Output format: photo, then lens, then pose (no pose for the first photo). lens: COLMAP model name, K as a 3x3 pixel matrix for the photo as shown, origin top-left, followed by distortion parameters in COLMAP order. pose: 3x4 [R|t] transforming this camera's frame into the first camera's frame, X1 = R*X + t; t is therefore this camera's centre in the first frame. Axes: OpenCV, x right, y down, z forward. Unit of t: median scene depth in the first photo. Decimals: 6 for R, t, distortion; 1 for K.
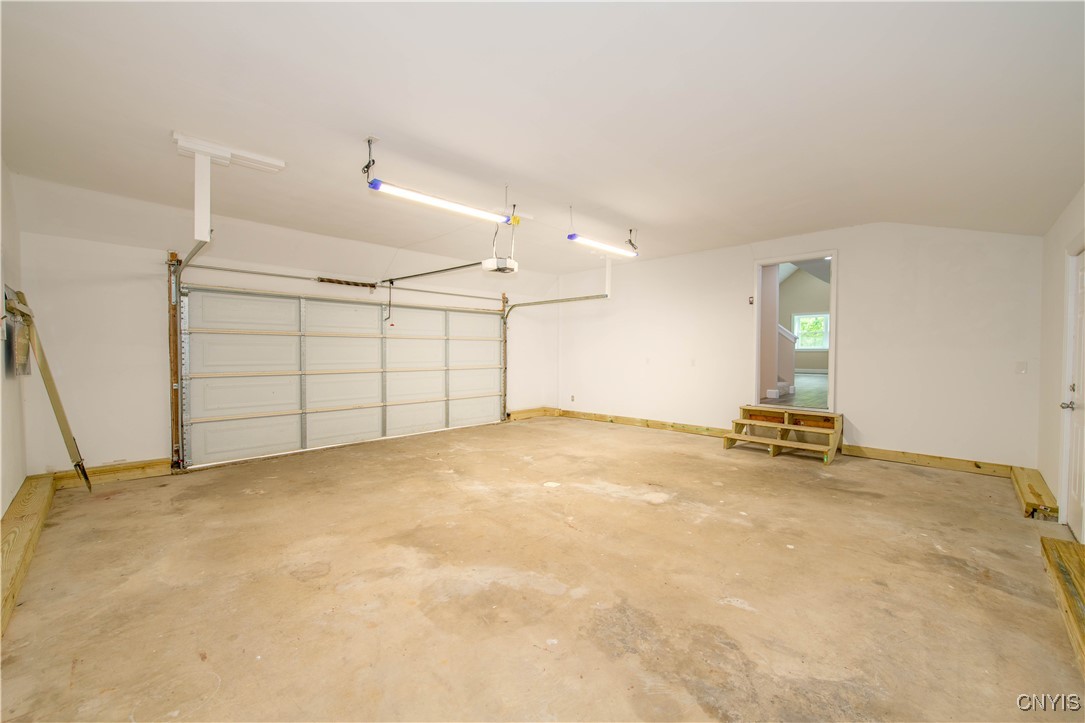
lens RADIAL K [[439.4, 0, 542.4], [0, 439.4, 361.3], [0, 0, 1]] dist [0.000113, -0.002720]
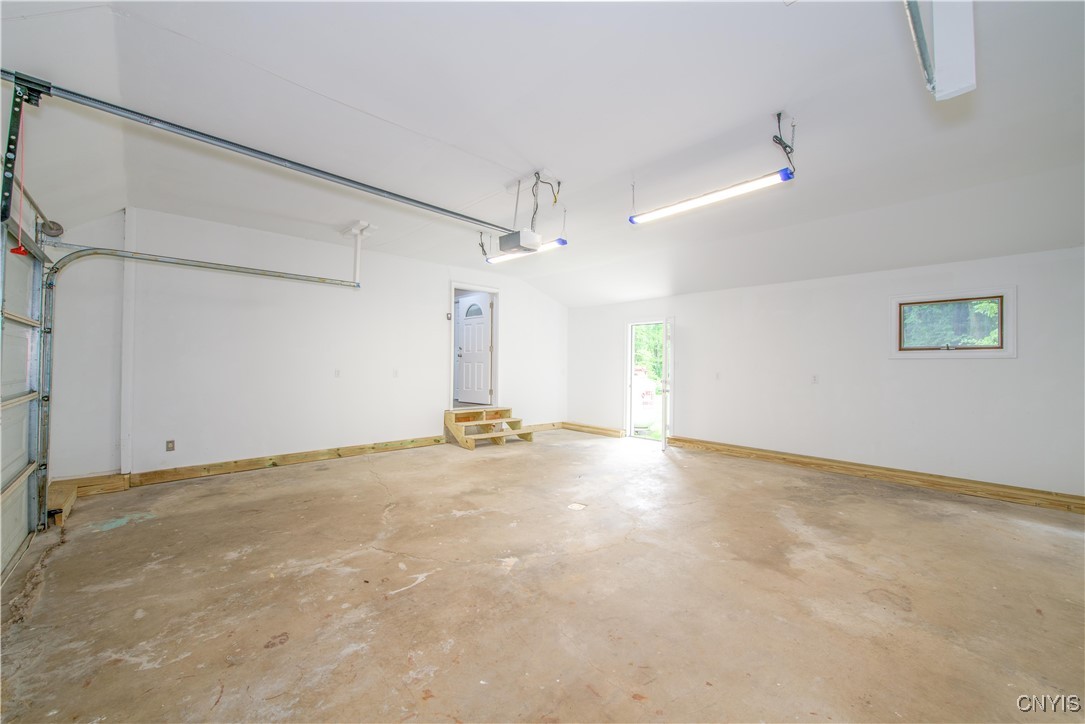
lens RADIAL K [[439.4, 0, 543.7], [0, 439.4, 360.9], [0, 0, 1]] dist [0.000113, -0.002720]
pose [[0.021449, 0.008069, 0.999737, -1.252171], [0.012049, 0.999893, -0.008329, -0.024659], [-0.999697, 0.012224, 0.021350, 1.449340]]
